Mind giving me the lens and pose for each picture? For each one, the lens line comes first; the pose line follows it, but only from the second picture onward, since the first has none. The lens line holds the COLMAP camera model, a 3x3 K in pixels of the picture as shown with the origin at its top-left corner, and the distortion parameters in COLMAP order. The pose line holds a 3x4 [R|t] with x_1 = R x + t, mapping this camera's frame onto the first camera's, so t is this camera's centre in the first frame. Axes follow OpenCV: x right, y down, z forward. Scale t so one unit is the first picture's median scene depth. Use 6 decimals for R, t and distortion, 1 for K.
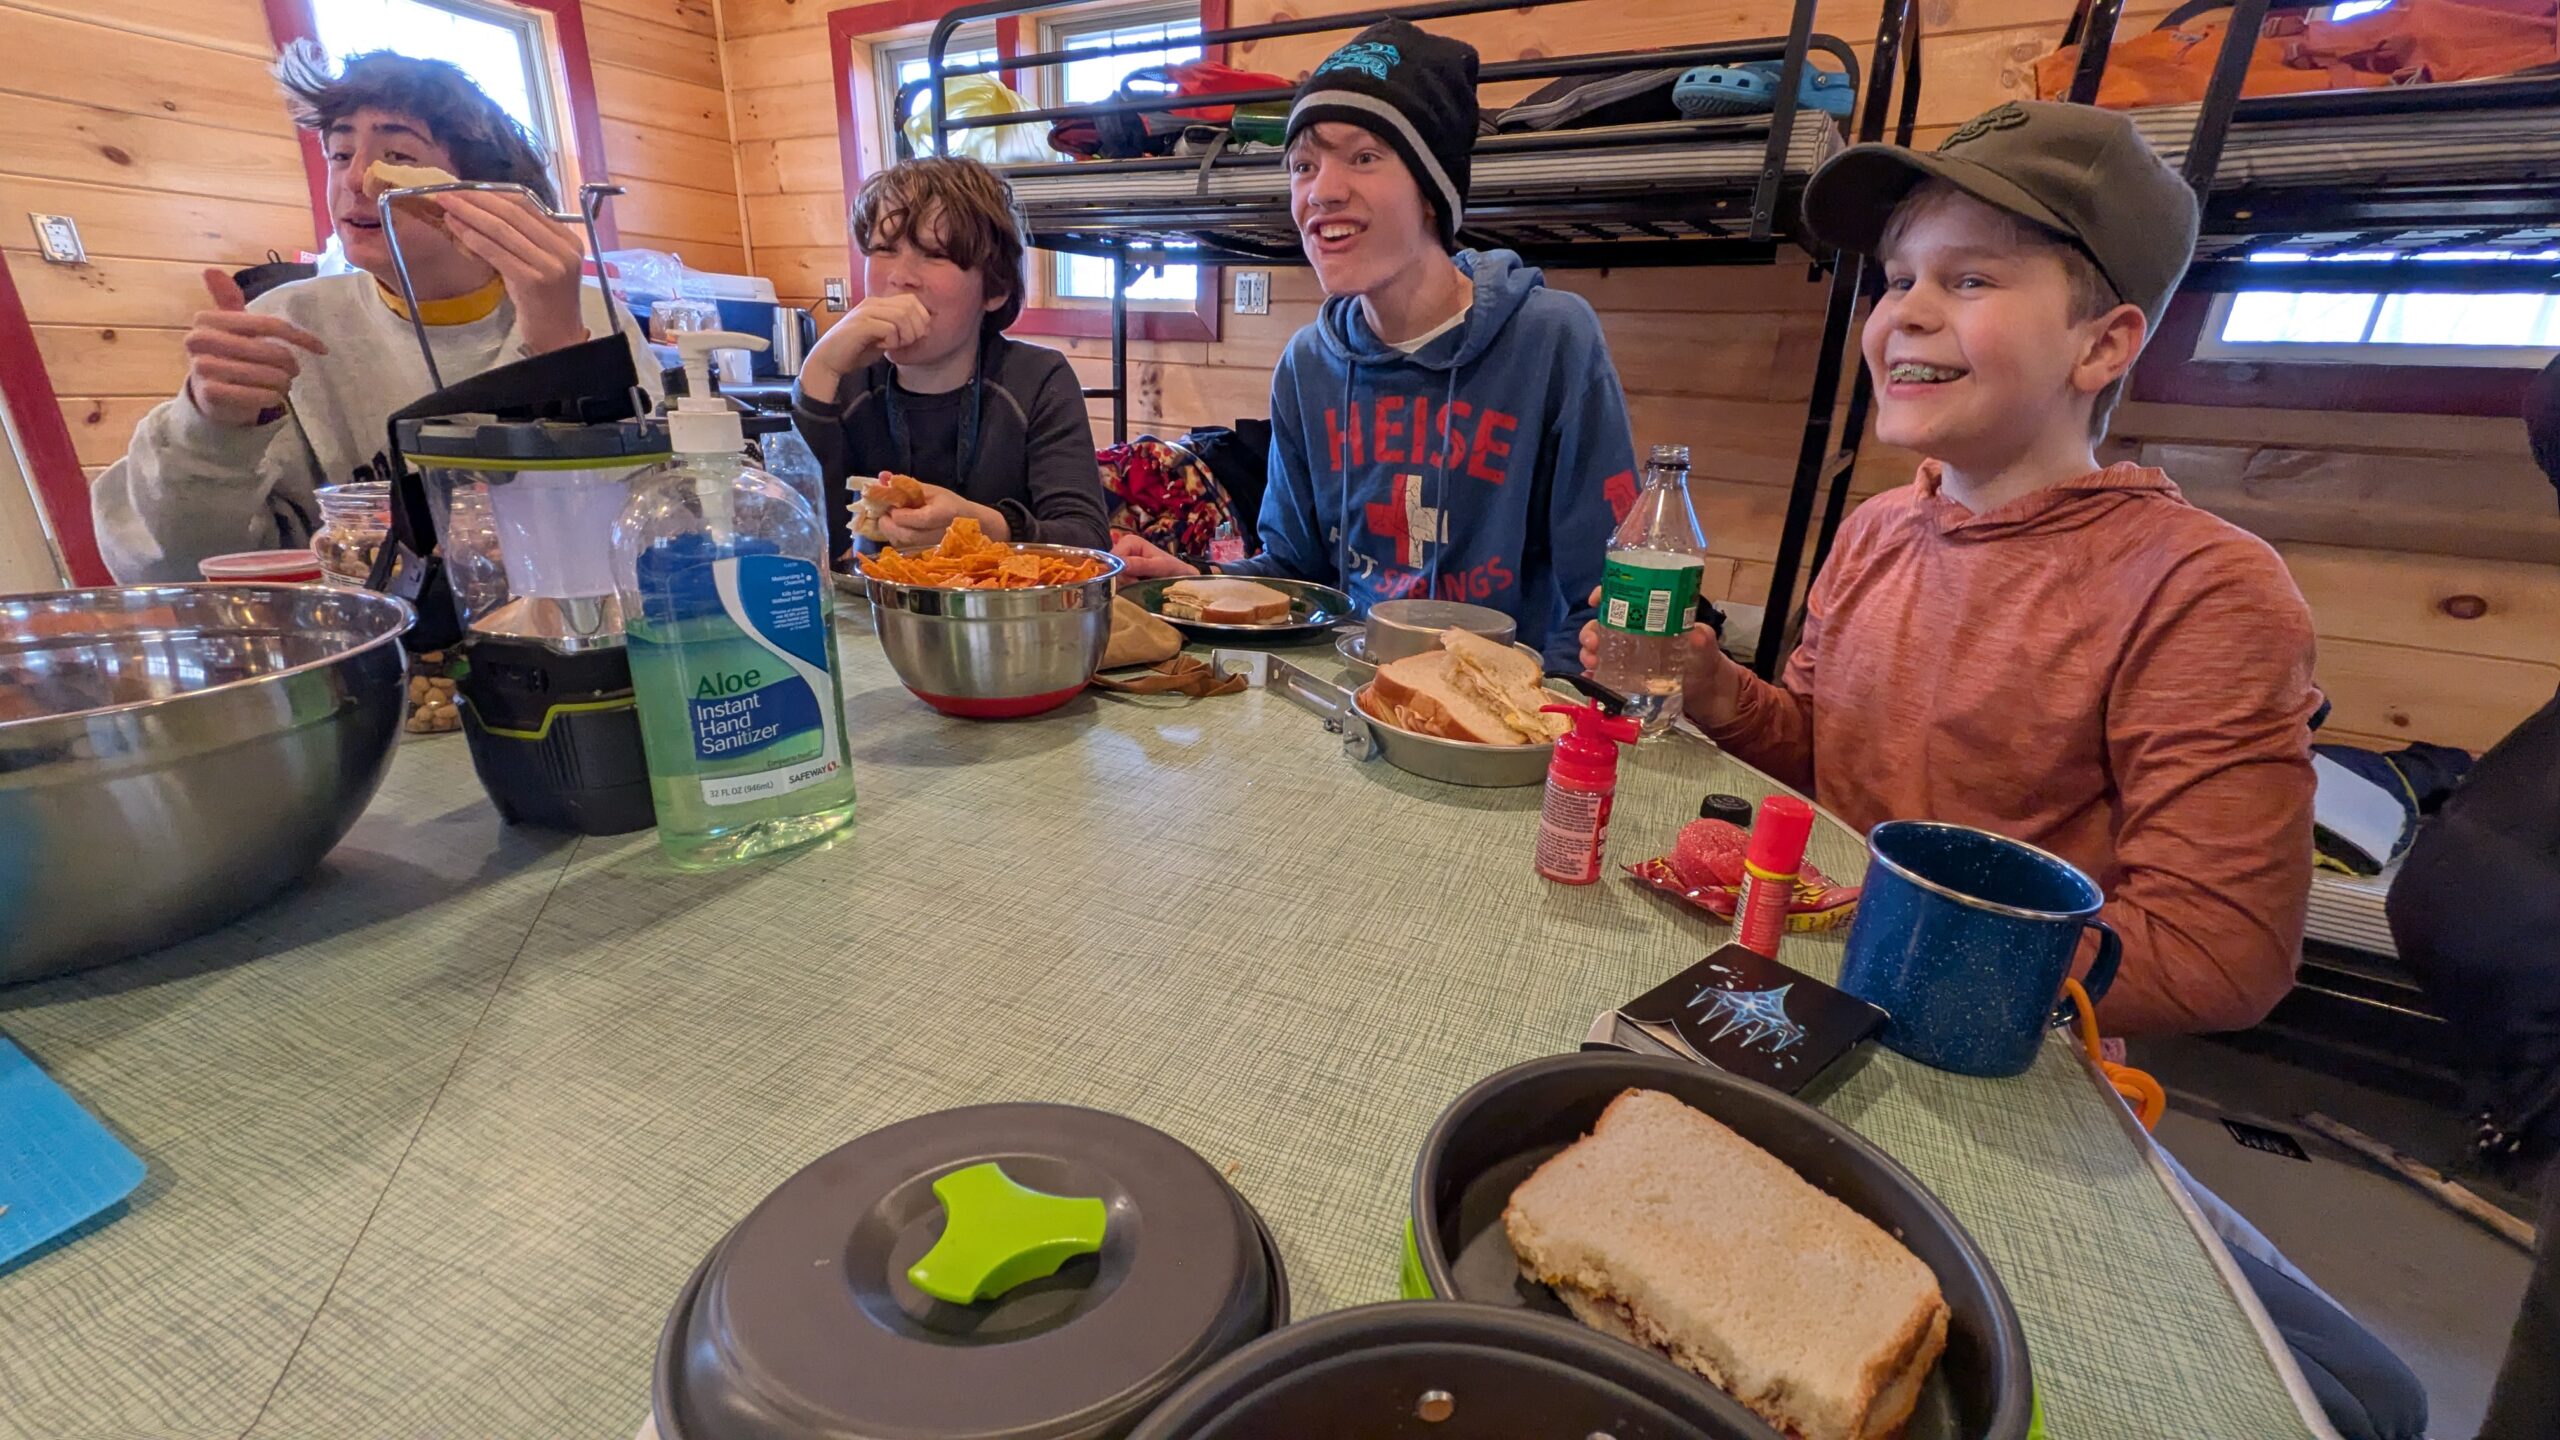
lens RADIAL K [[1016.9, 0, 1278.8], [0, 1016.9, 738.4], [0, 0, 1]] dist [-0.010092, 0.001165]
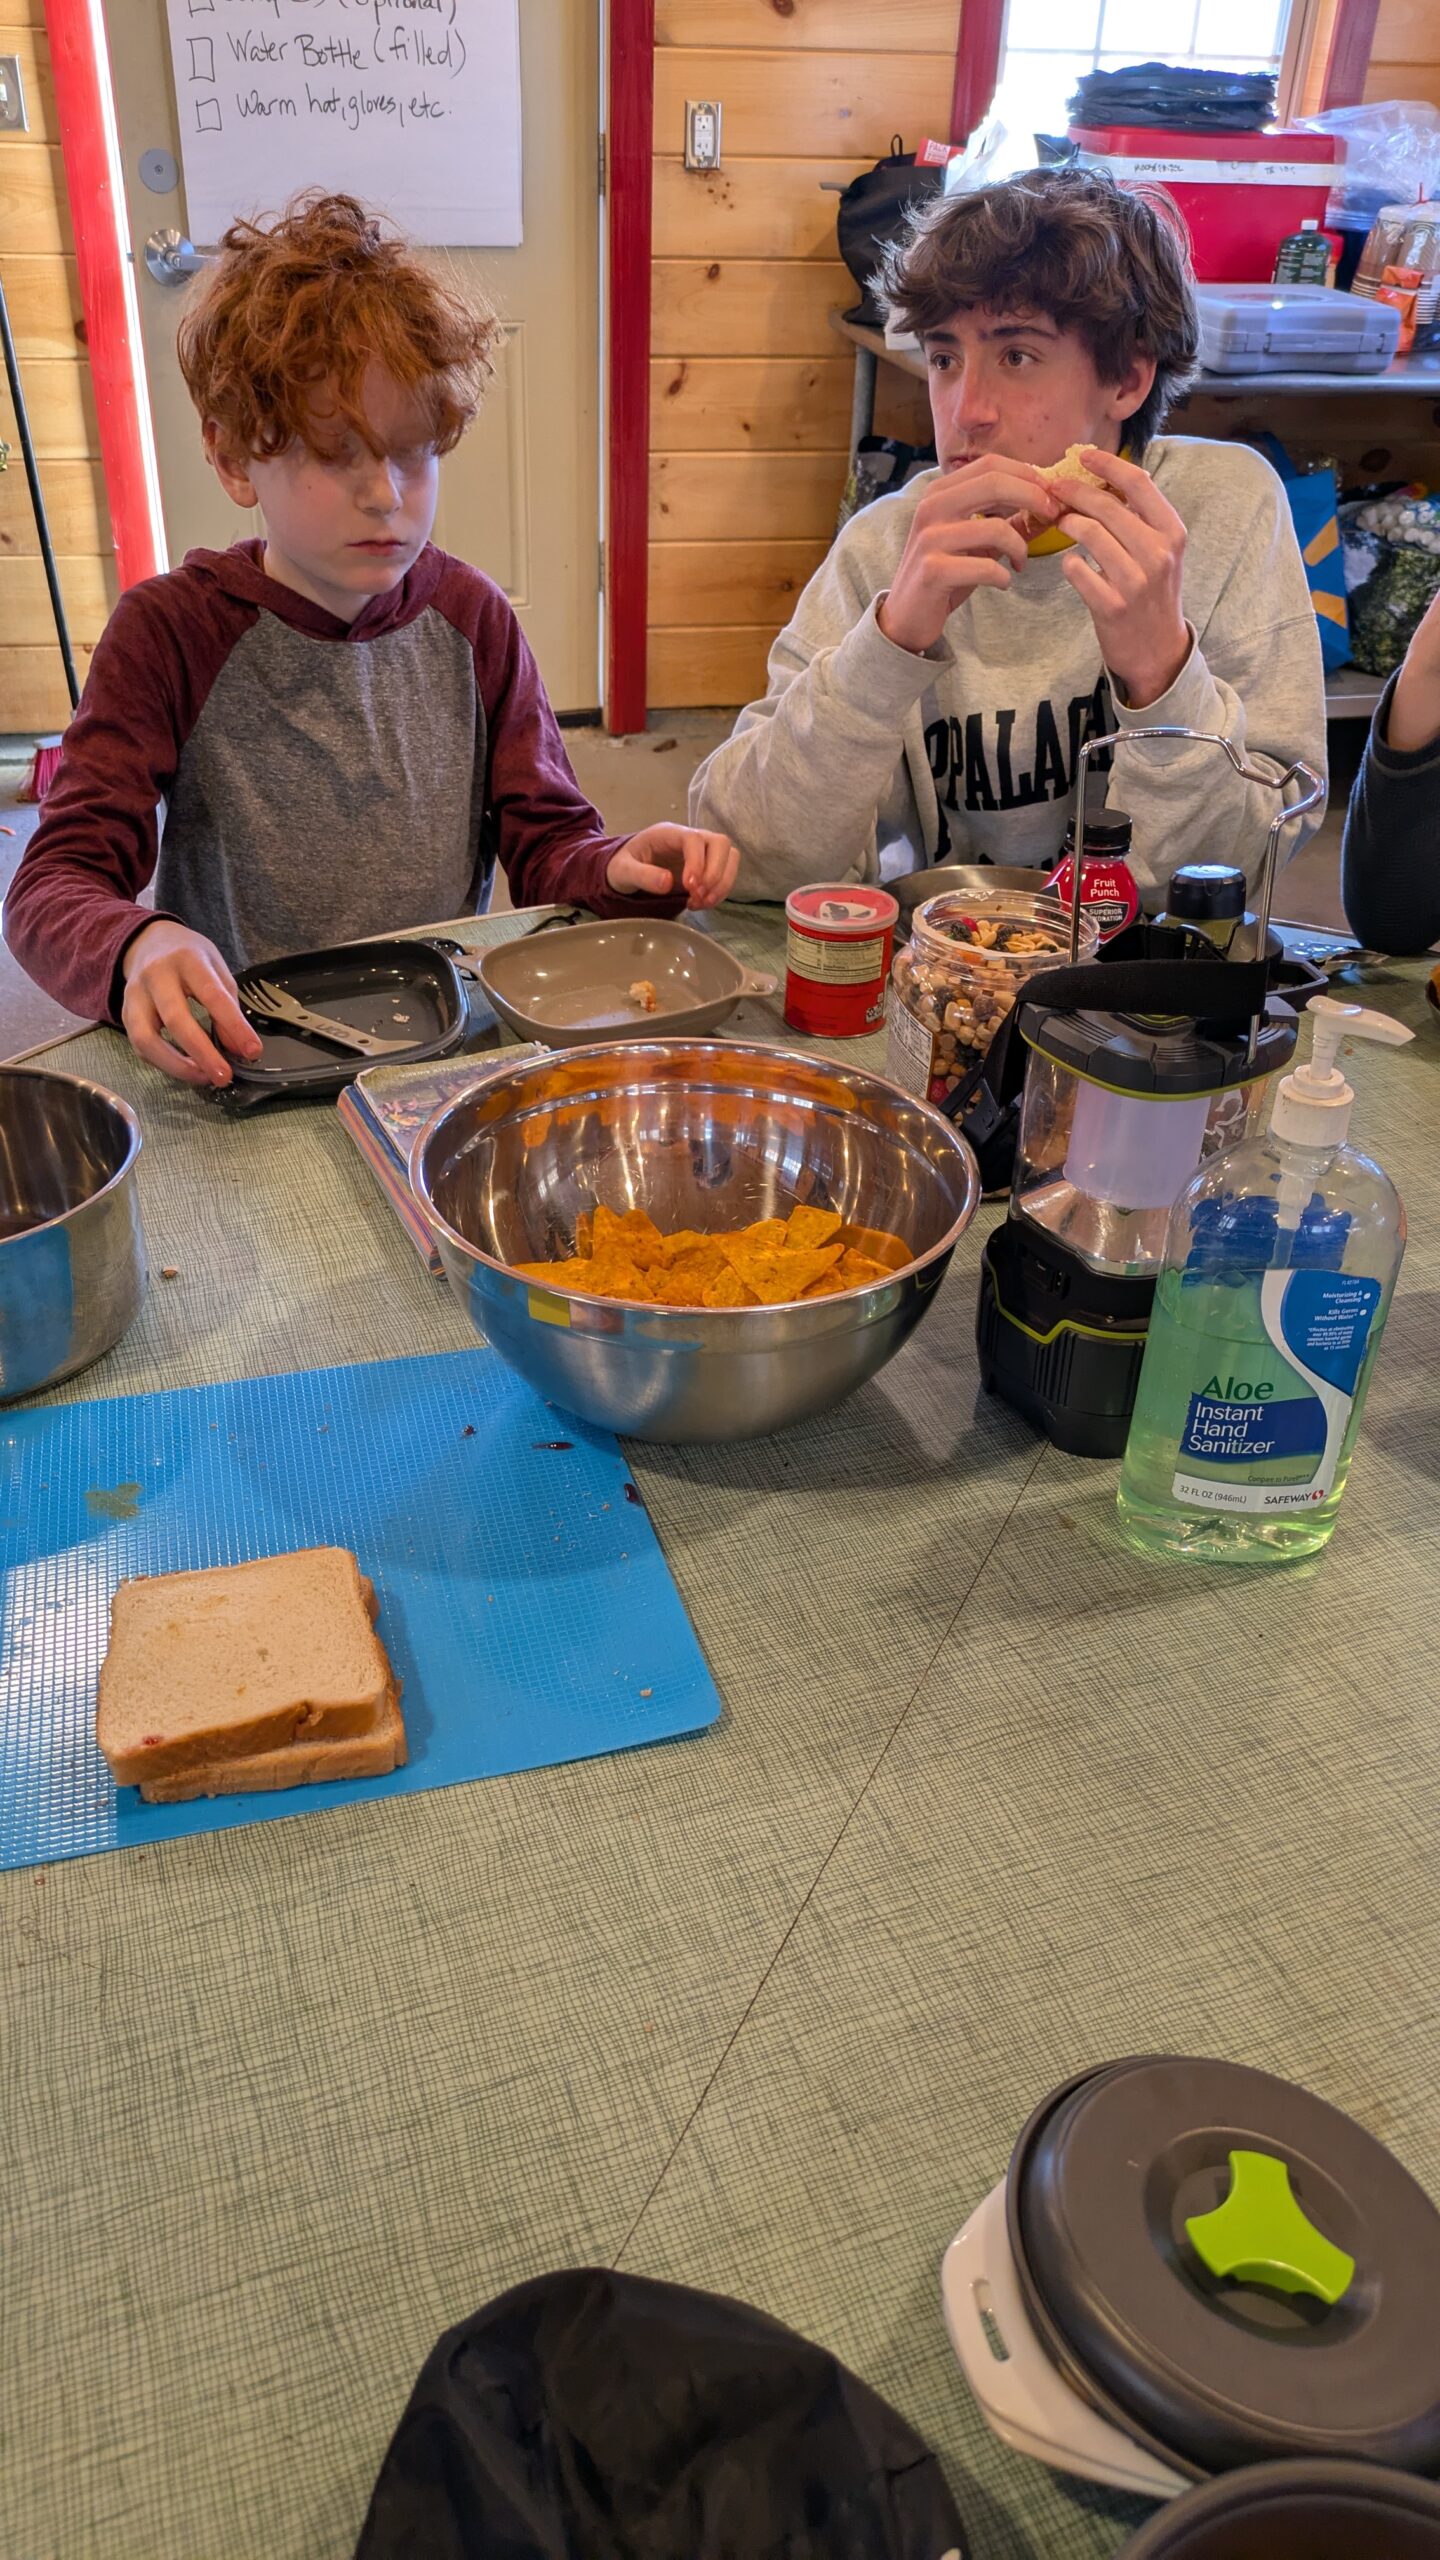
lens RADIAL K [[1824.8, 0, 733.4], [0, 1824.8, 1259.6], [0, 0, 1]] dist [0.034176, -0.026951]
pose [[0.688539, 0.350255, -0.635008, 0.116977], [-0.251340, 0.936616, 0.244086, -0.412628], [0.680252, -0.008460, 0.732930, -0.432679]]
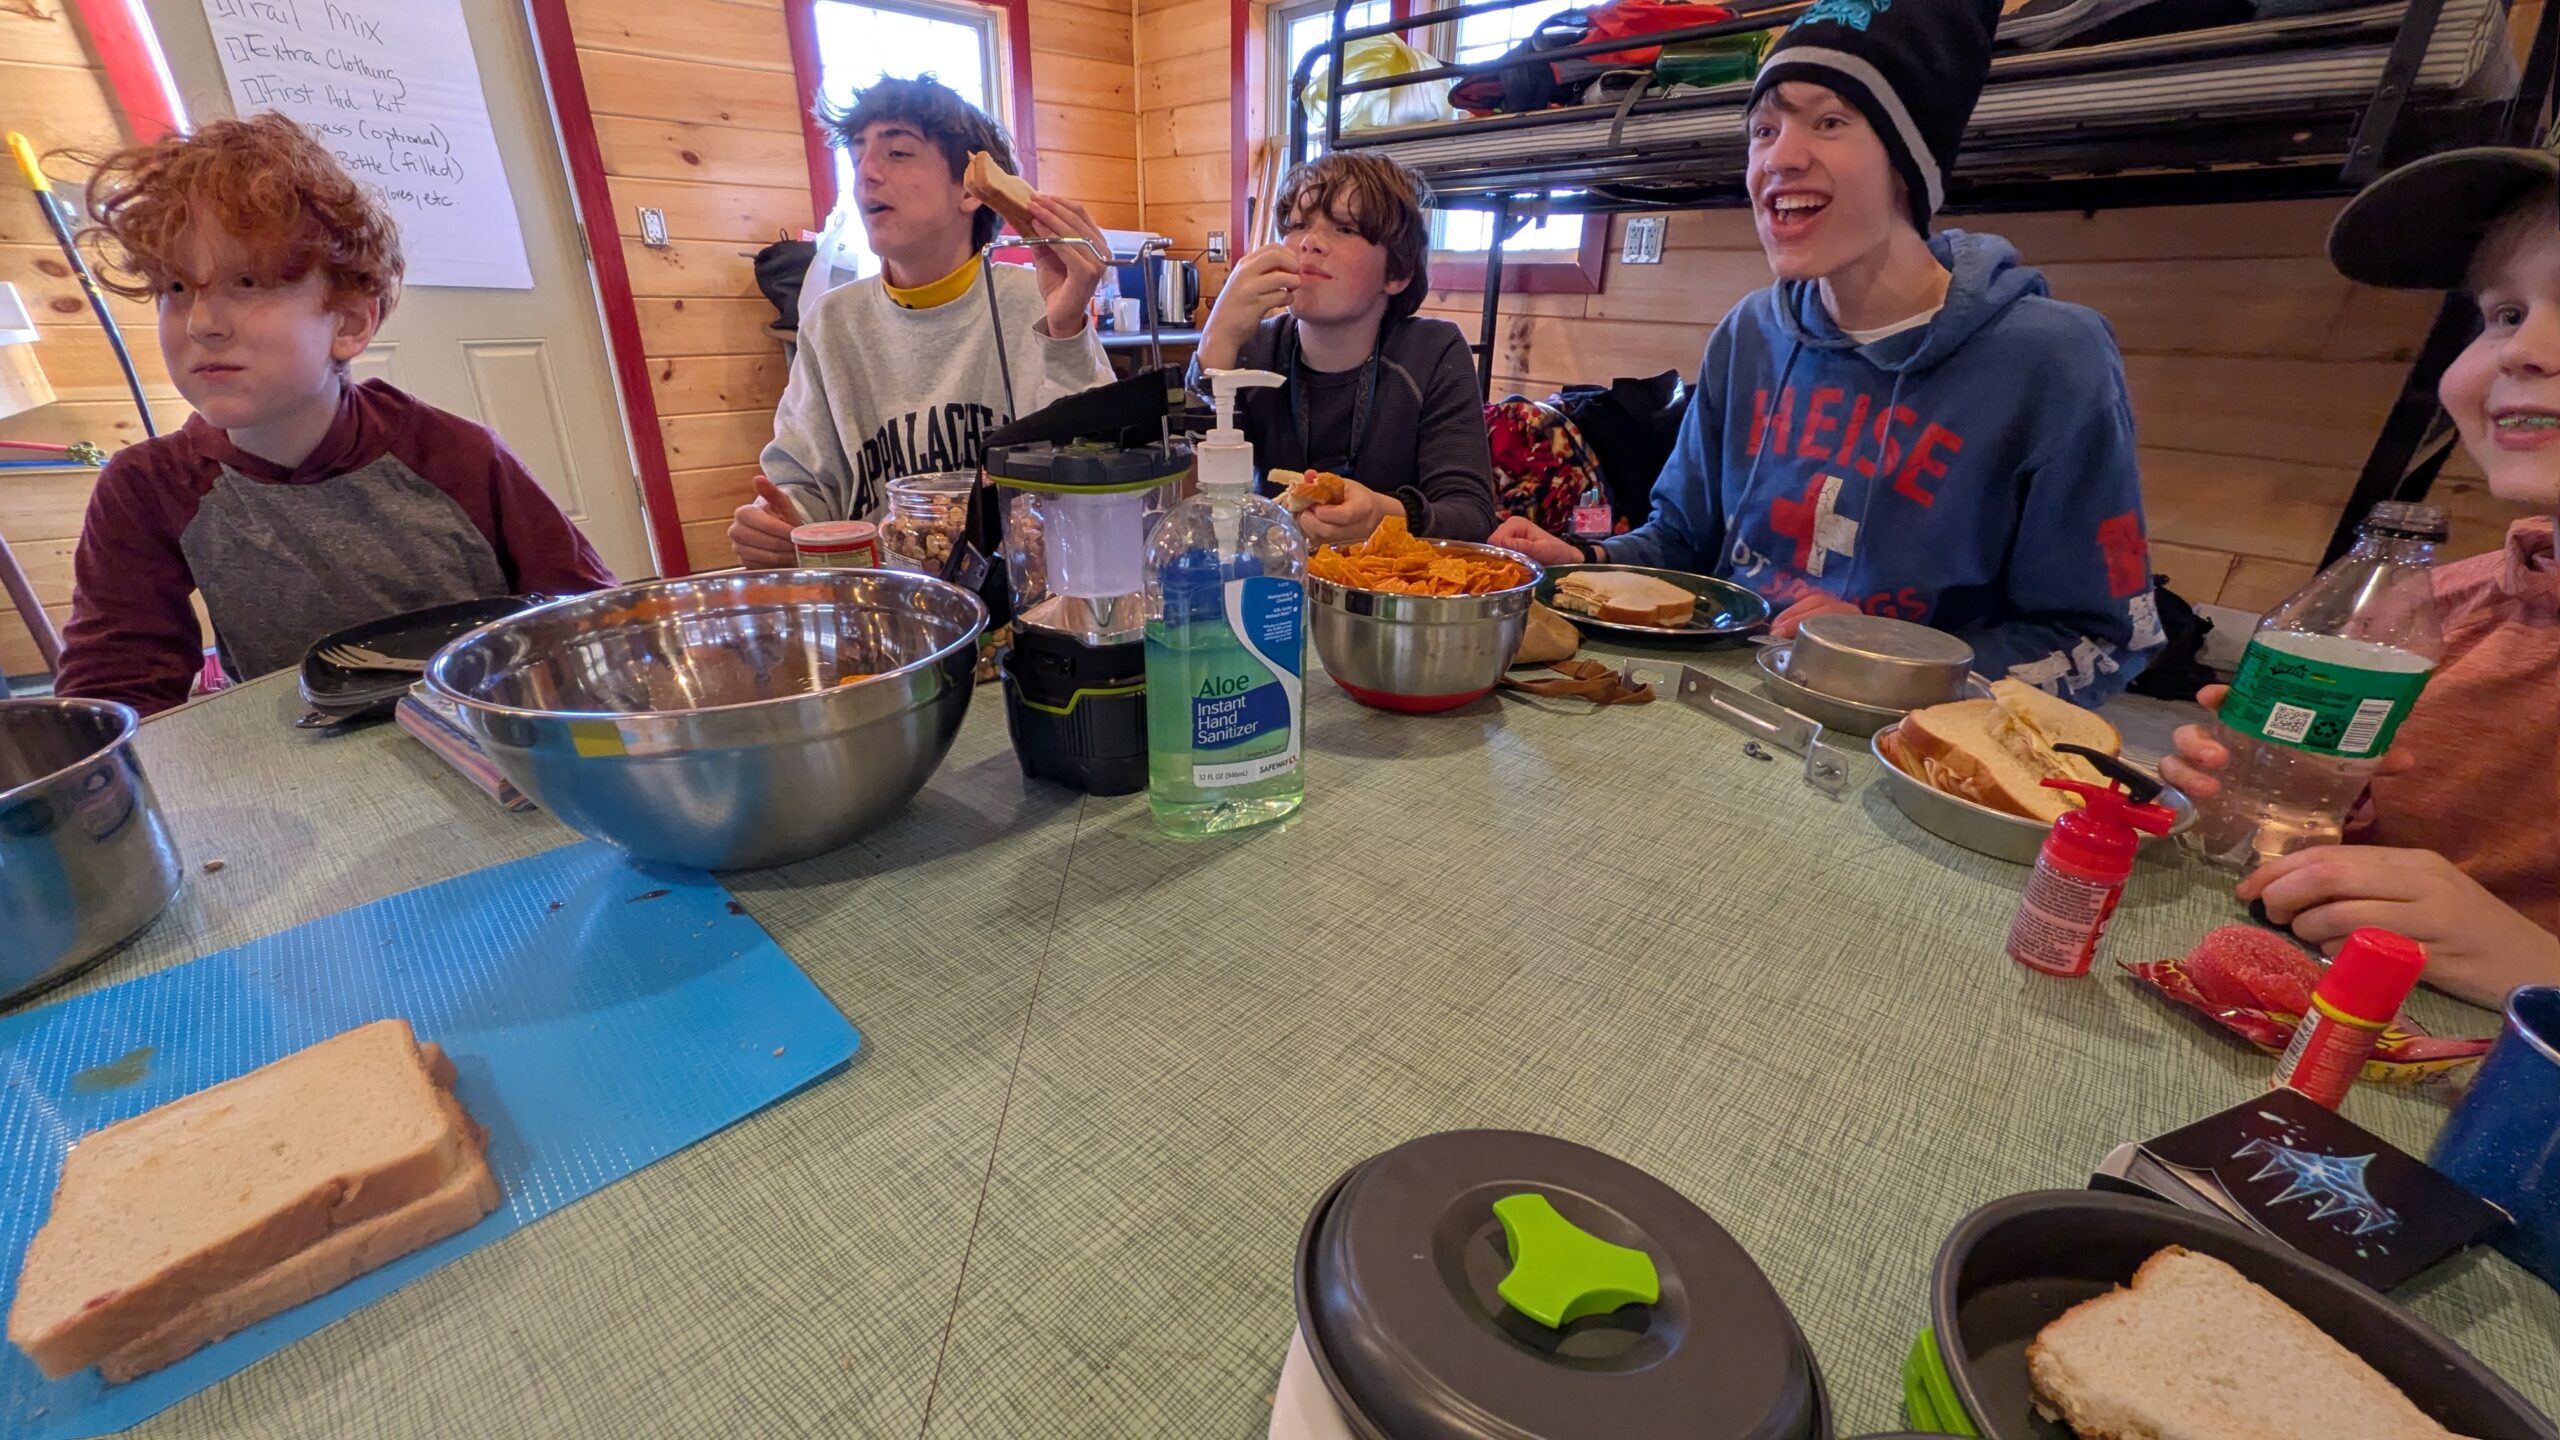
lens RADIAL K [[1016.9, 0, 1282.9], [0, 1016.9, 744.1], [0, 0, 1]] dist [-0.010092, 0.001165]
pose [[0.949201, 0.100565, -0.298169, -0.121725], [-0.084850, 0.994257, 0.065225, -0.063566], [0.303016, -0.036612, 0.952282, -0.074549]]
